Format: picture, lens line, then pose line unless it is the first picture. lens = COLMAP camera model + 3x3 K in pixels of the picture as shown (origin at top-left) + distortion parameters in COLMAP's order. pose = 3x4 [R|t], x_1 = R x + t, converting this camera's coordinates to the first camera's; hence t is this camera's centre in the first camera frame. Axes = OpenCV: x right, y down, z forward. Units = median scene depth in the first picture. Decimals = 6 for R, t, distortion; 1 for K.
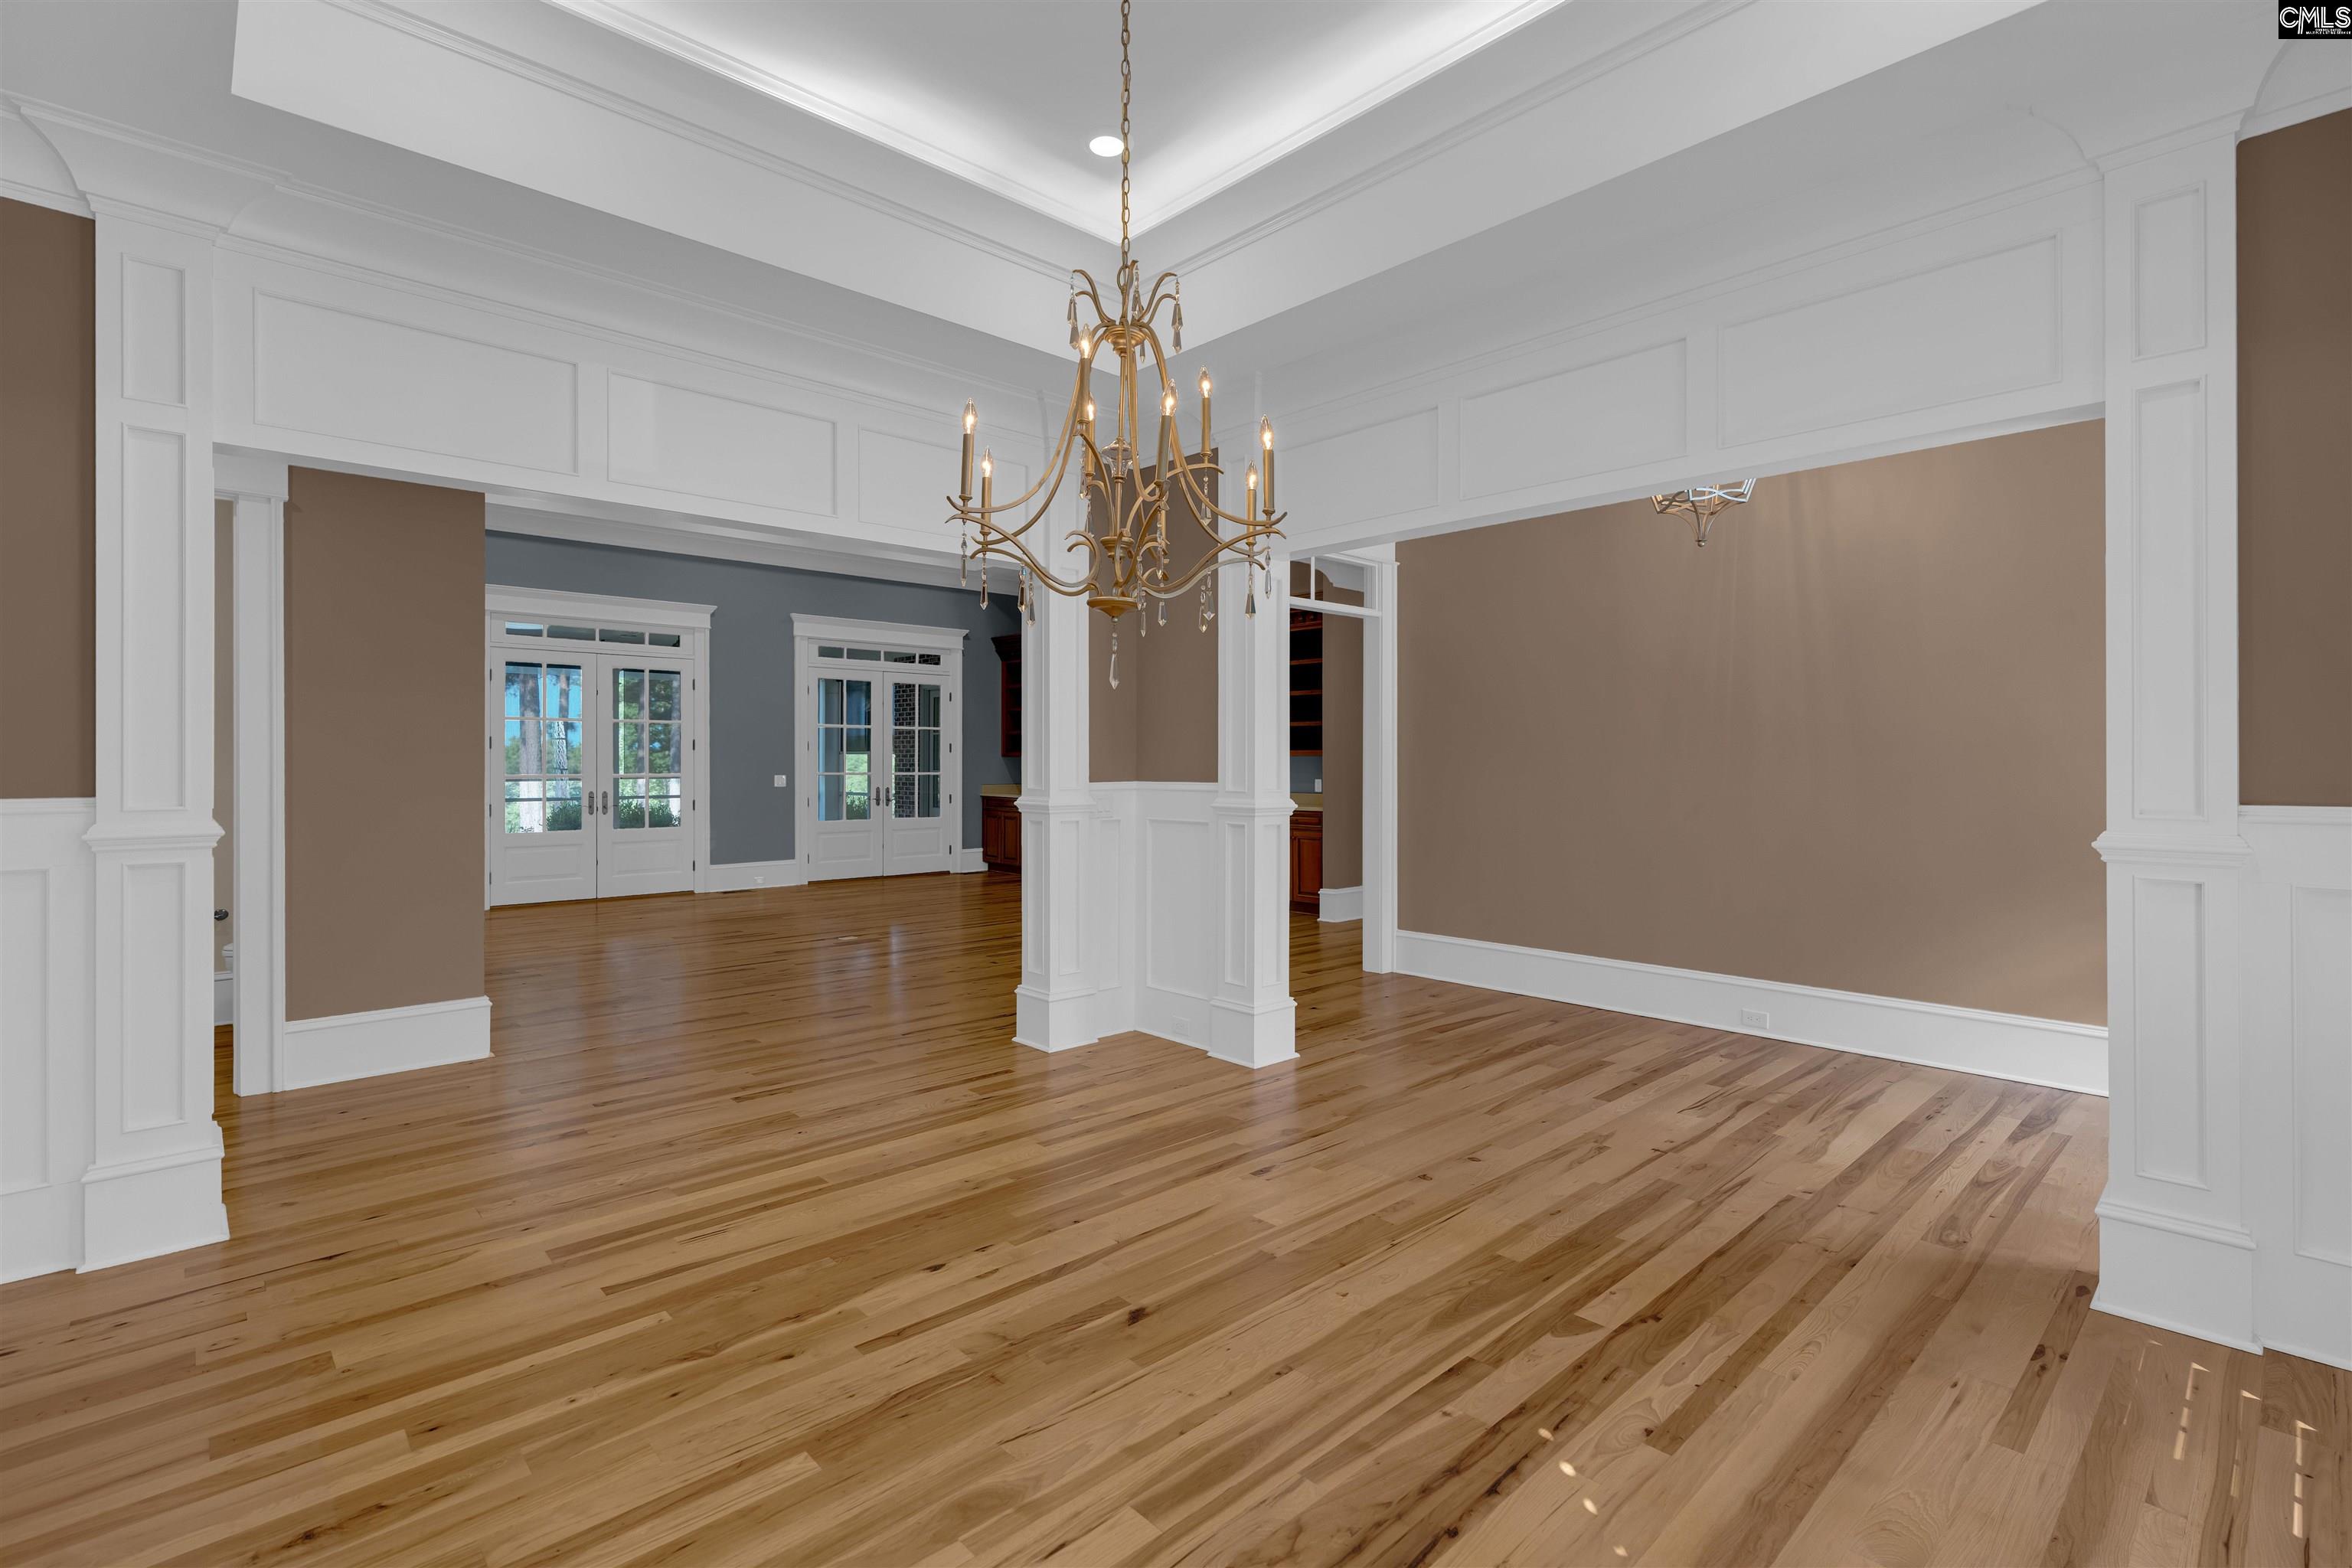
lens RADIAL K [[1078.8, 0, 1180.5], [0, 1078.8, 779.6], [0, 0, 1]] dist [-0.003961, 0.000401]
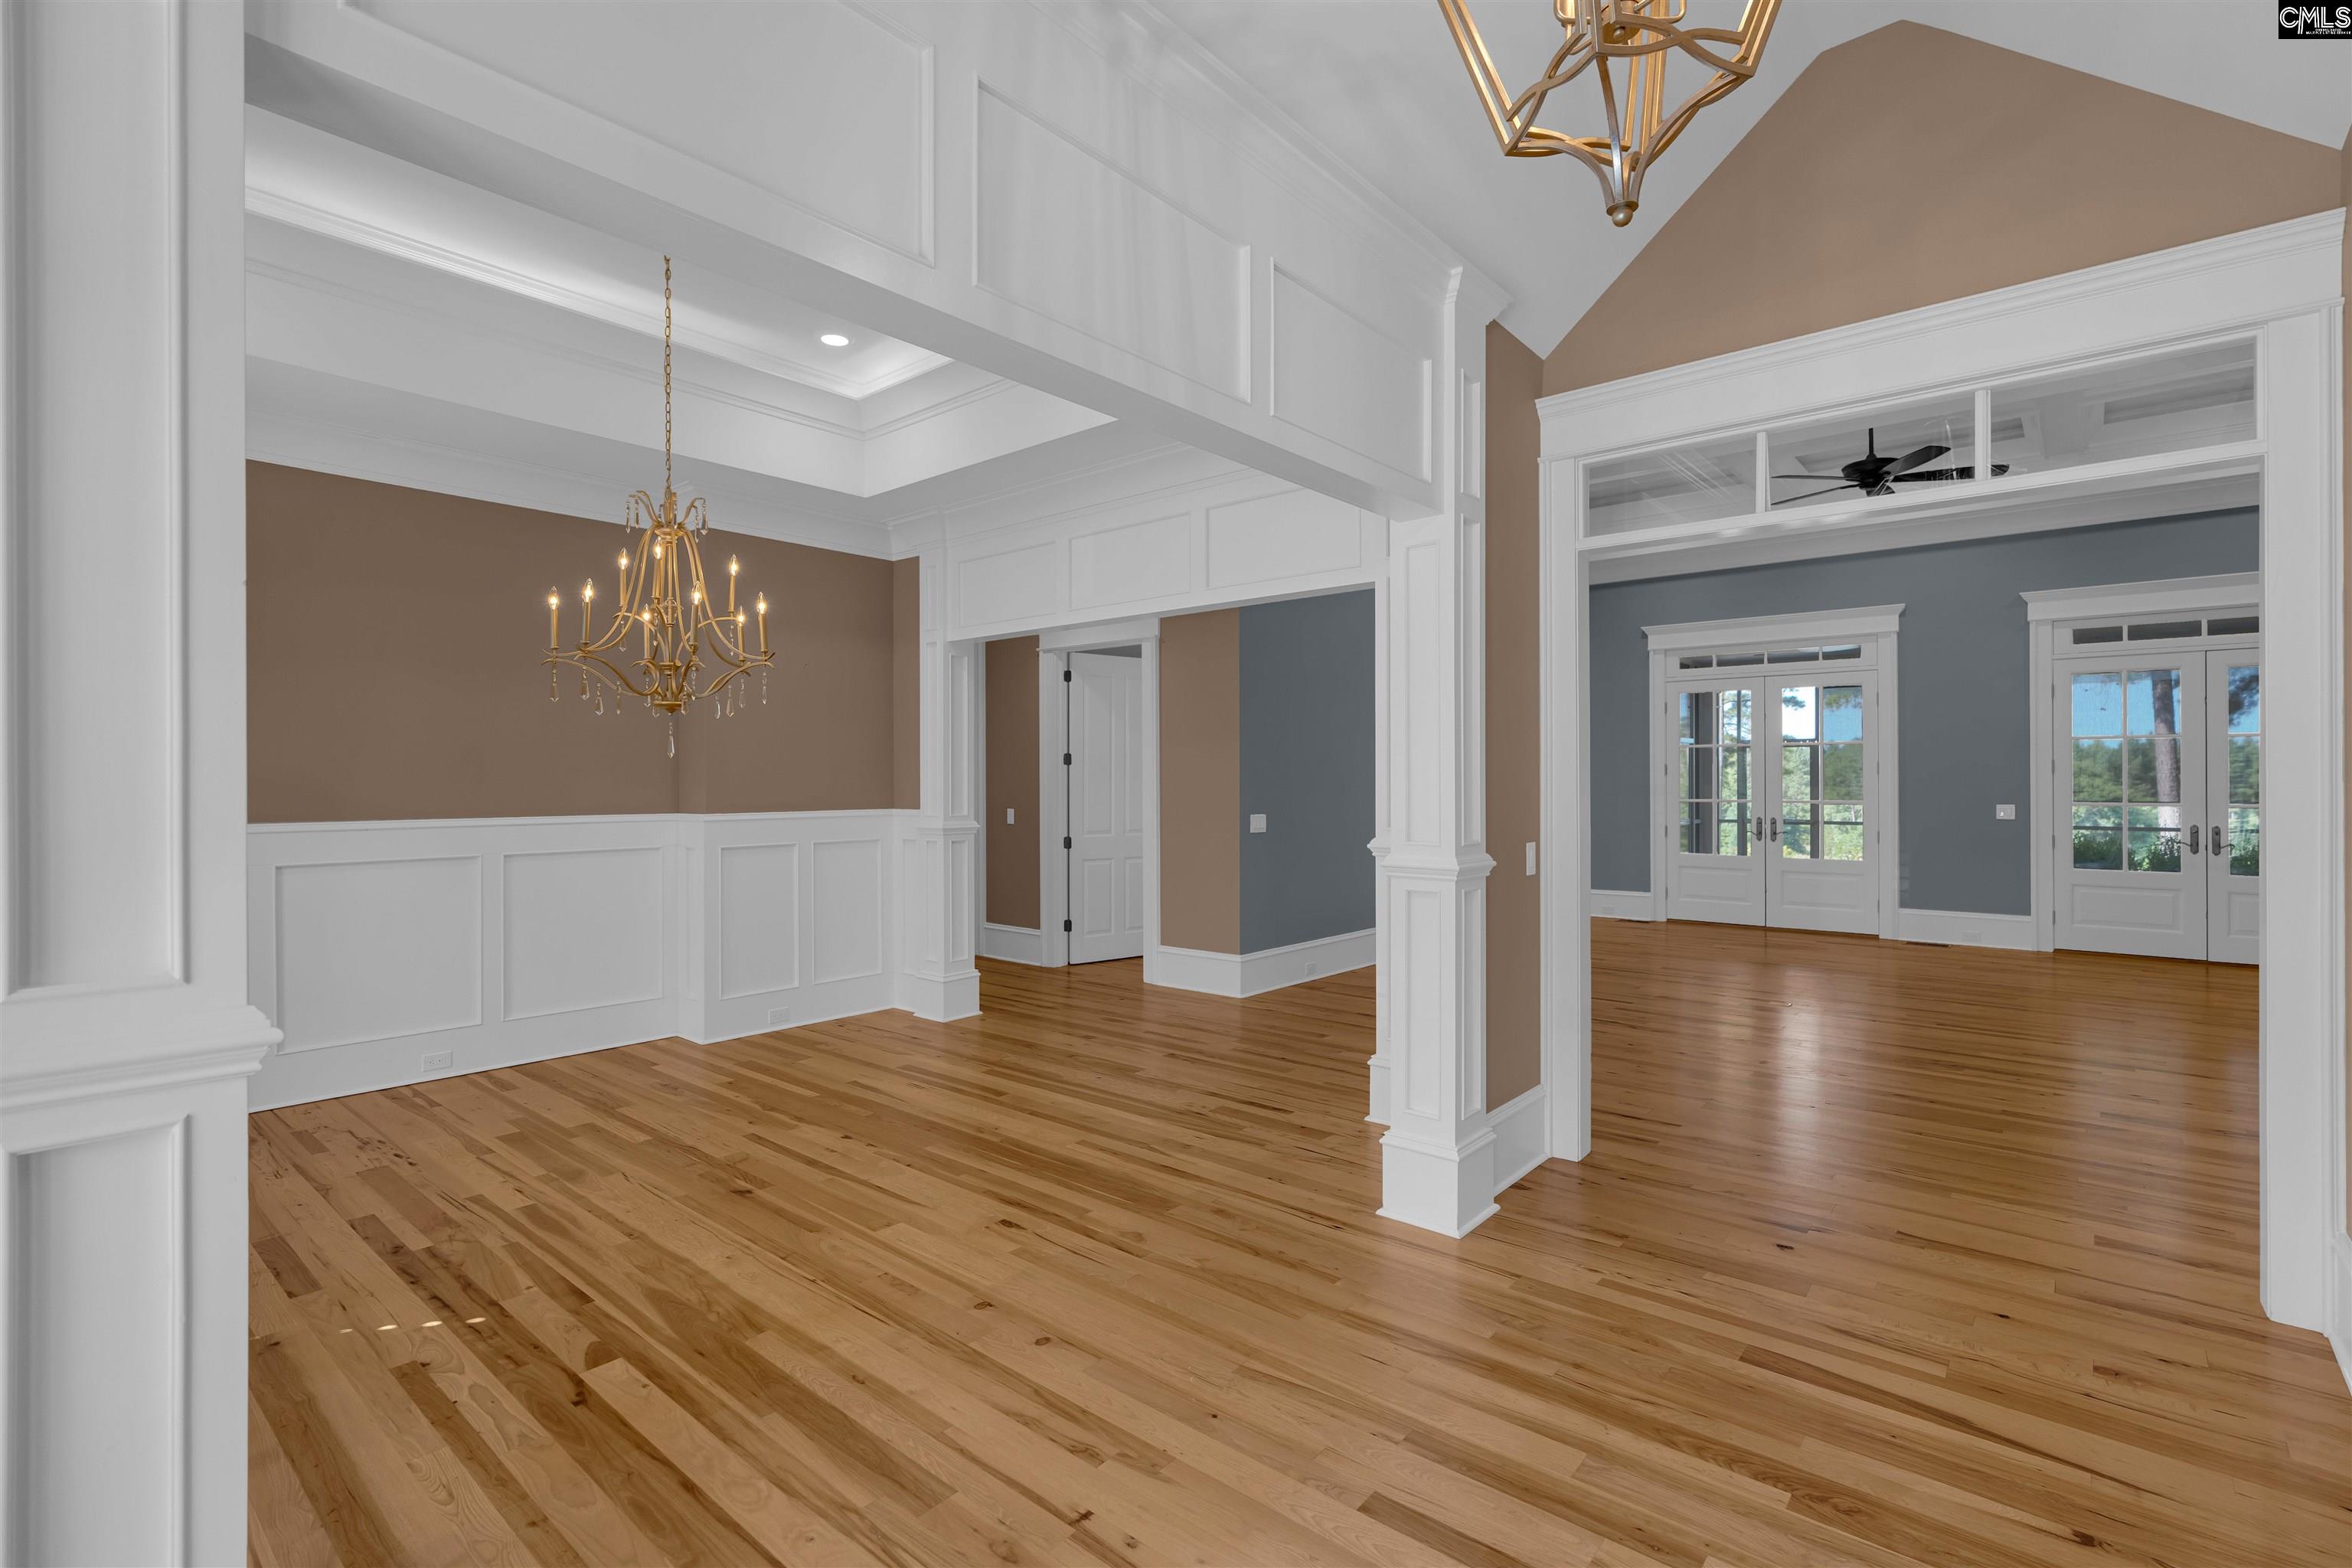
lens RADIAL K [[1078.8, 0, 1180.5], [0, 1078.8, 779.6], [0, 0, 1]] dist [-0.003961, 0.000401]
pose [[0.111141, -0.001144, -0.993804, 1.171950], [-0.014204, 0.999895, -0.002739, -0.040833], [0.993703, 0.014420, 0.111113, 1.151045]]
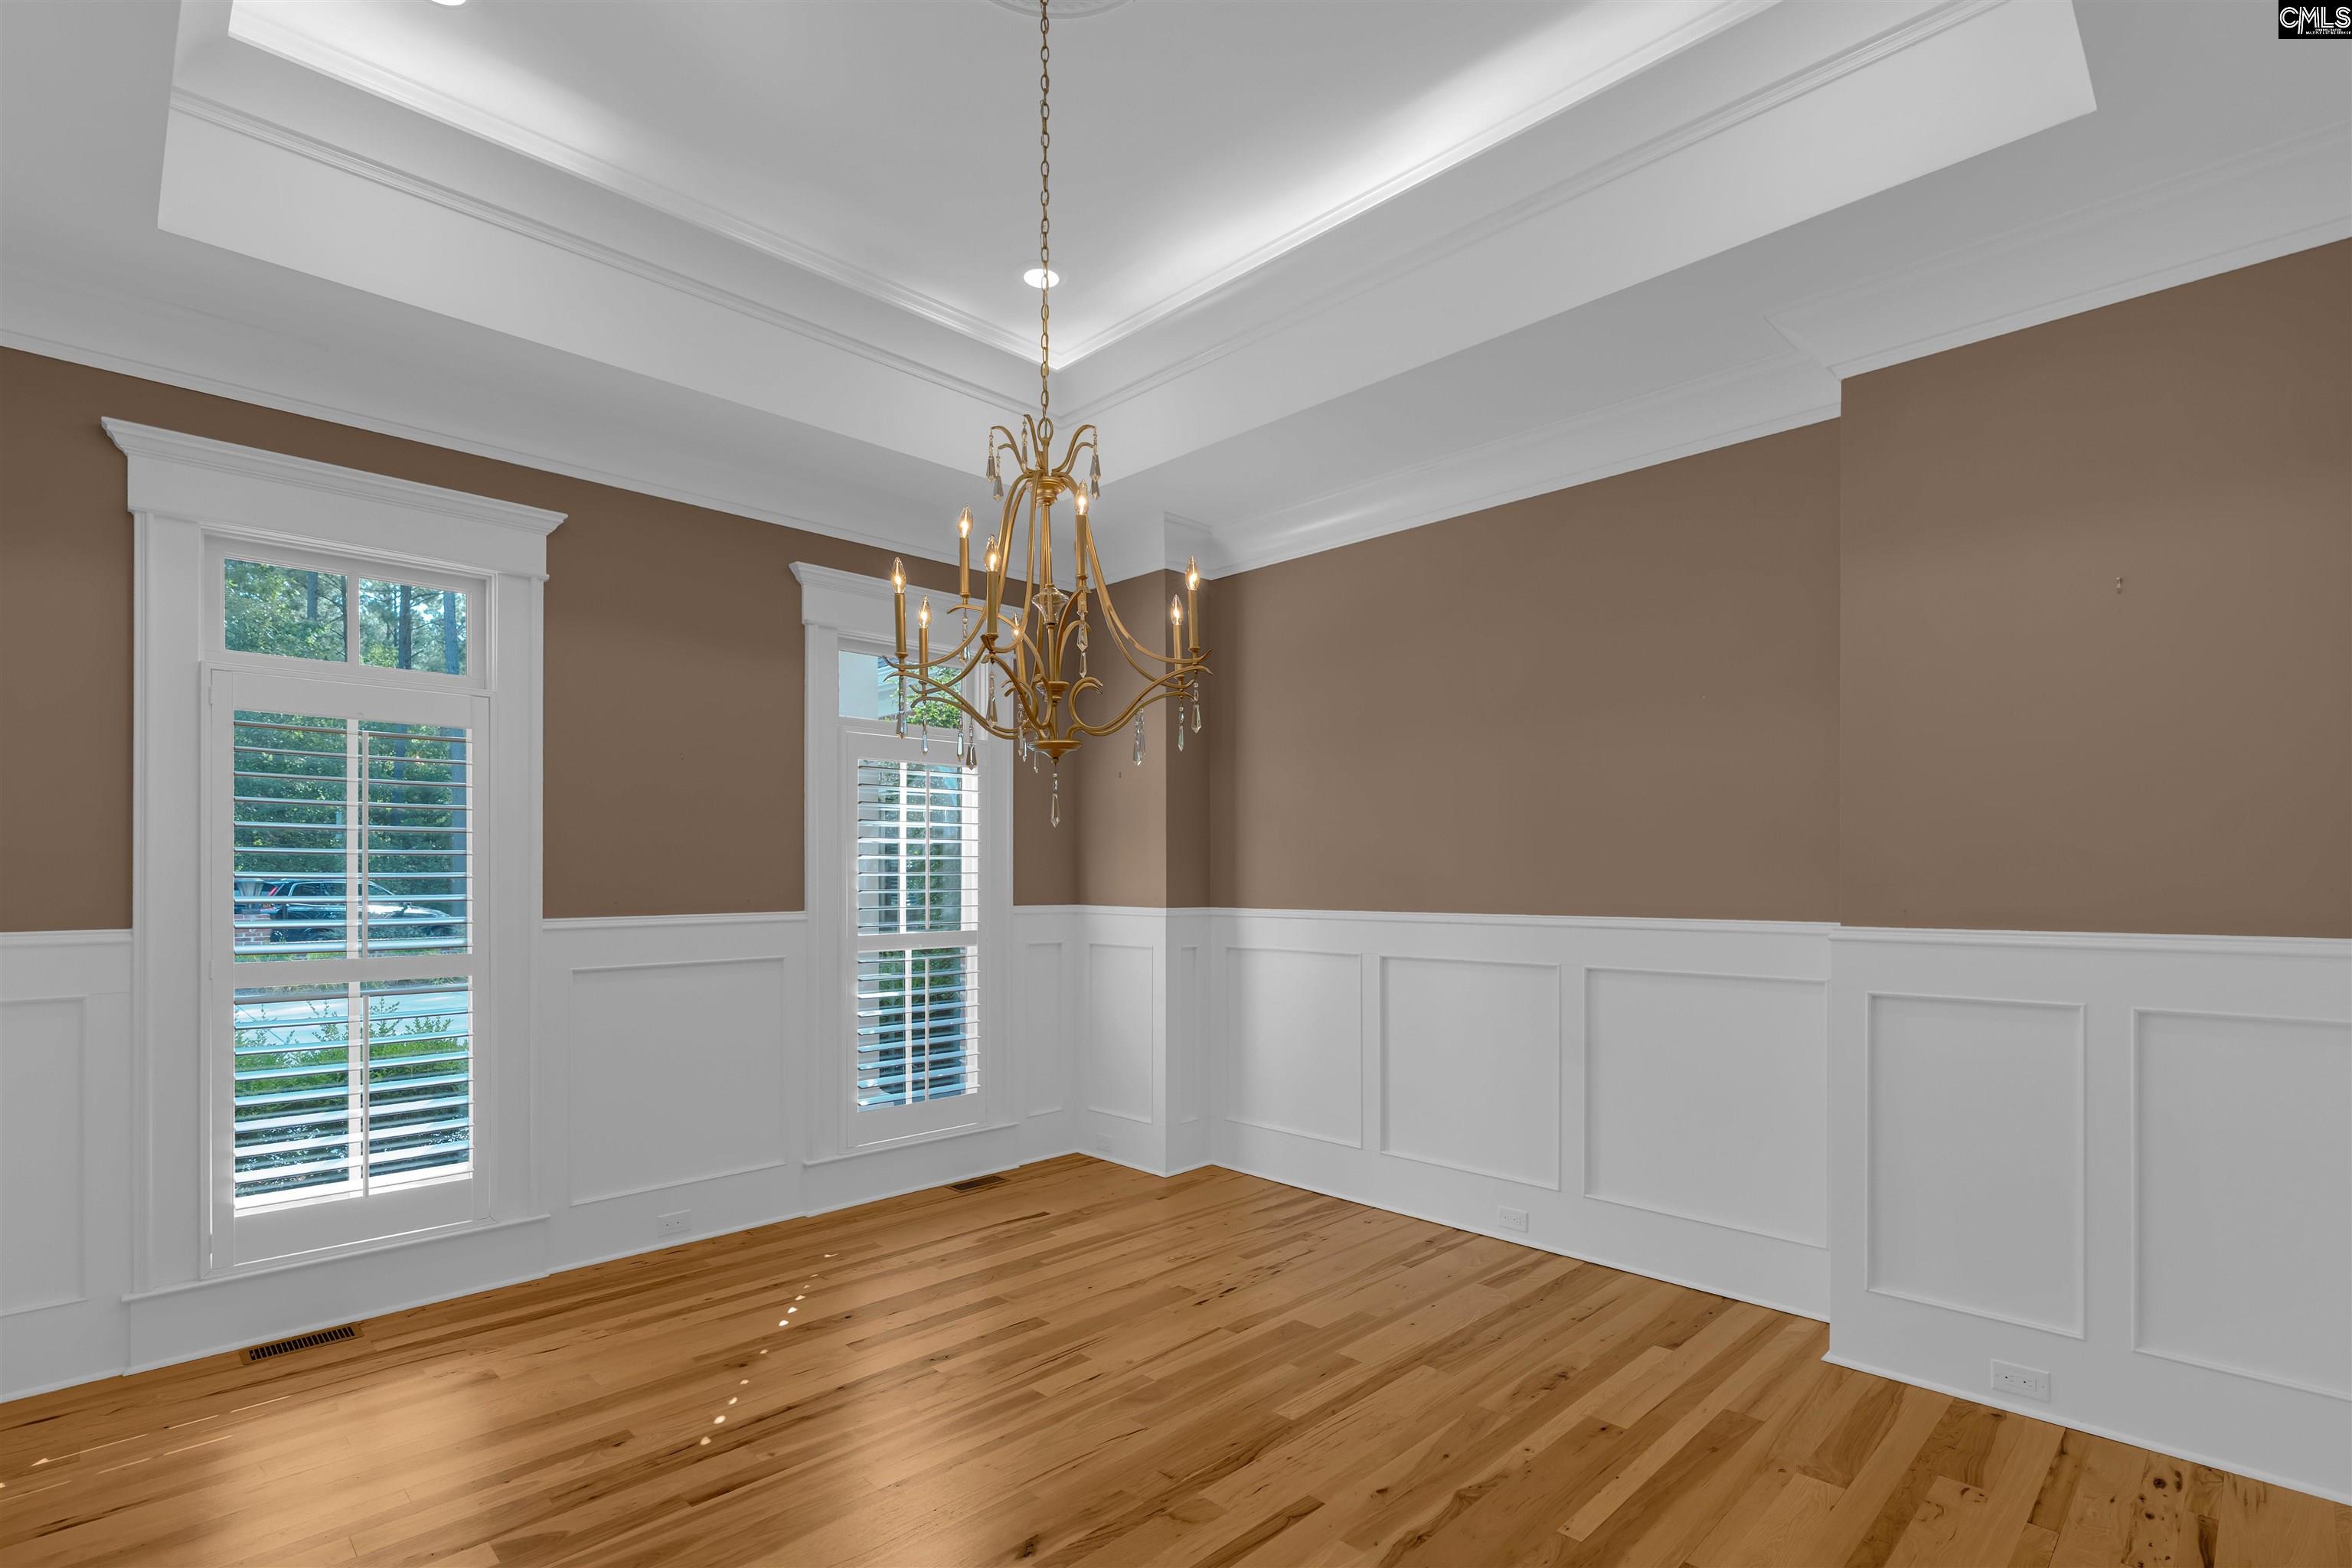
lens RADIAL K [[1091.0, 0, 1165.1], [0, 1091.0, 881.0], [0, 0, 1]] dist [-0.001701, 0.000236]
pose [[-0.999771, 0.003077, -0.021200, -0.109066], [0.002719, 0.999853, 0.016901, -0.037677], [0.021249, 0.016840, -0.999632, 1.521469]]
